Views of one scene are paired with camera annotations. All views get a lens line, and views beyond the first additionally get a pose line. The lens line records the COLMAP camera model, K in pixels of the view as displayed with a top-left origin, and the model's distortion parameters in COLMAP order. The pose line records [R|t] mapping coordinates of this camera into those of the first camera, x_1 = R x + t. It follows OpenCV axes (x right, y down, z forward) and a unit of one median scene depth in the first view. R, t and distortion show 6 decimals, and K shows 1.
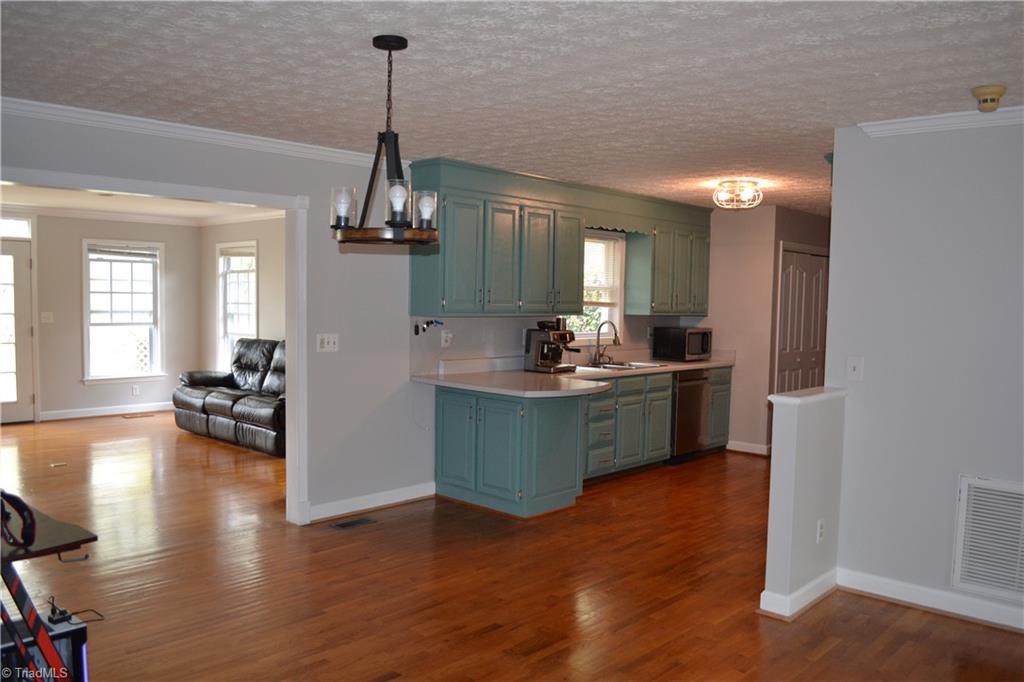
lens RADIAL K [[821.7, 0, 515.6], [0, 821.7, 356.0], [0, 0, 1]] dist [-0.077009, 0.000709]
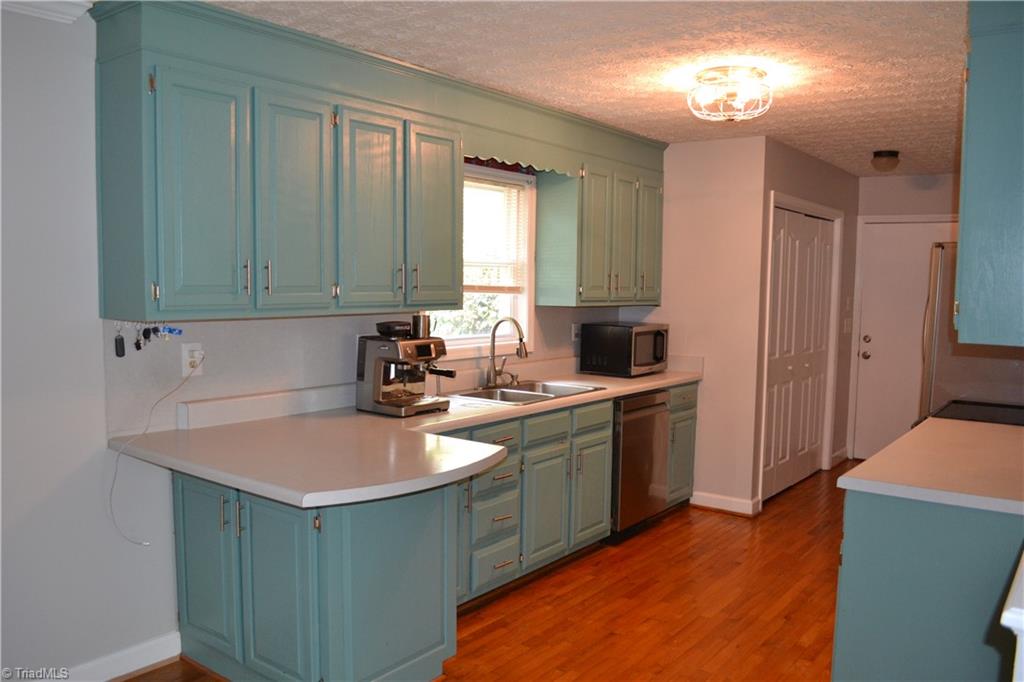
lens RADIAL K [[821.7, 0, 515.6], [0, 821.7, 356.0], [0, 0, 1]] dist [-0.077009, 0.000709]
pose [[0.995172, -0.015329, 0.096945, 0.058526], [0.013240, 0.999667, 0.022155, -0.027354], [-0.097252, -0.020764, 0.995043, 0.392092]]
